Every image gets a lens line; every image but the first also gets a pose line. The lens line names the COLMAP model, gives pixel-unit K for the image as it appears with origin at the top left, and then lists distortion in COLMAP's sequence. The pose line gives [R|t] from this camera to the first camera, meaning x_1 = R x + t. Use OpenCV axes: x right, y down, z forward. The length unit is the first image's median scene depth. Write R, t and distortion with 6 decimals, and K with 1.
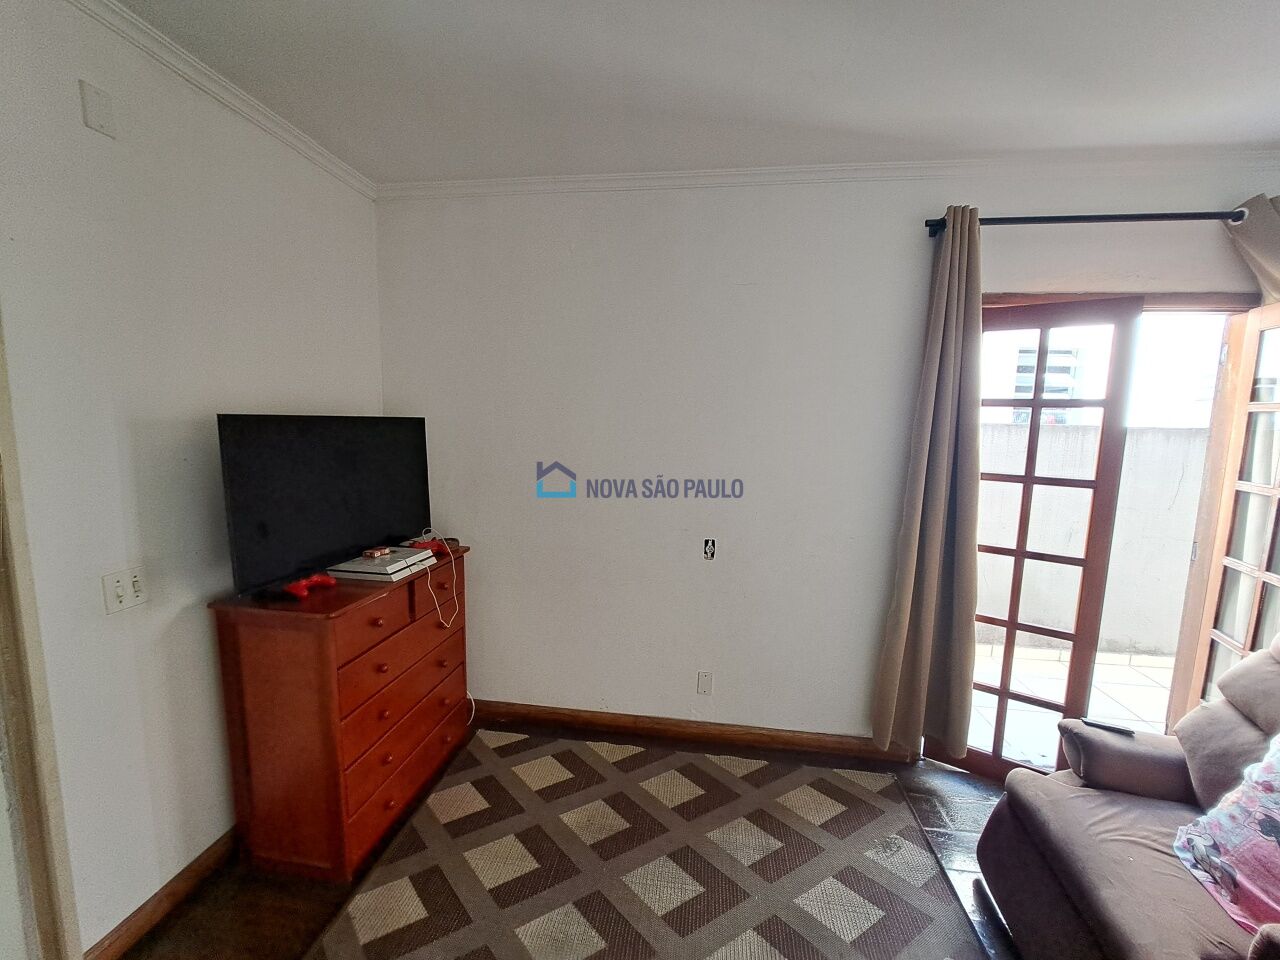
lens RADIAL K [[512.9, 0, 642.8], [0, 512.9, 481.7], [0, 0, 1]] dist [-0.012556, 0.000654]
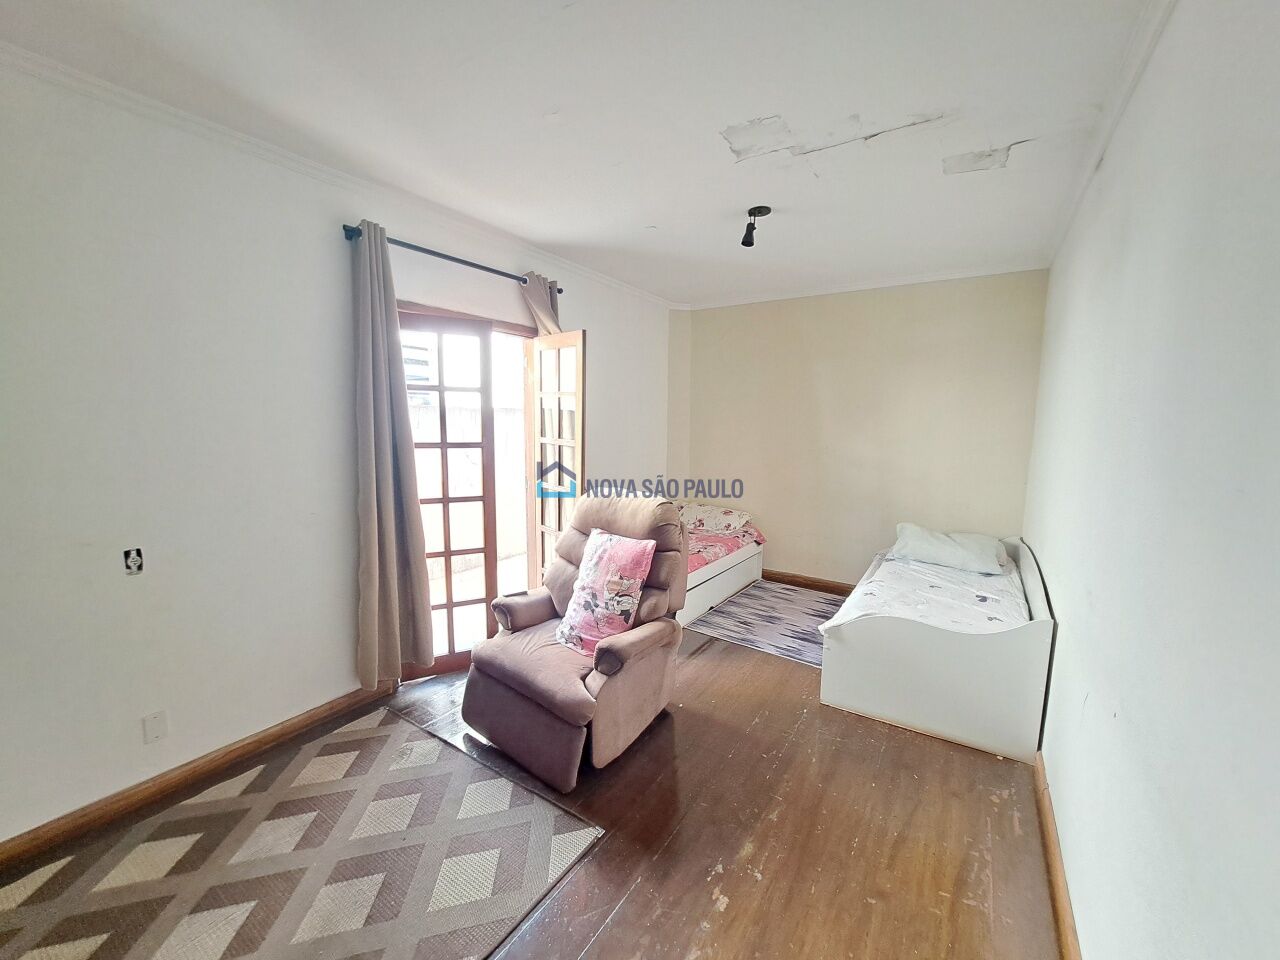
lens RADIAL K [[512.9, 0, 639.4], [0, 512.9, 480.6], [0, 0, 1]] dist [-0.012556, 0.000654]
pose [[0.435570, -0.128029, 0.891004, -0.247641], [0.102389, 0.990456, 0.092266, 0.017211], [-0.894313, 0.051041, 0.444522, -0.069461]]
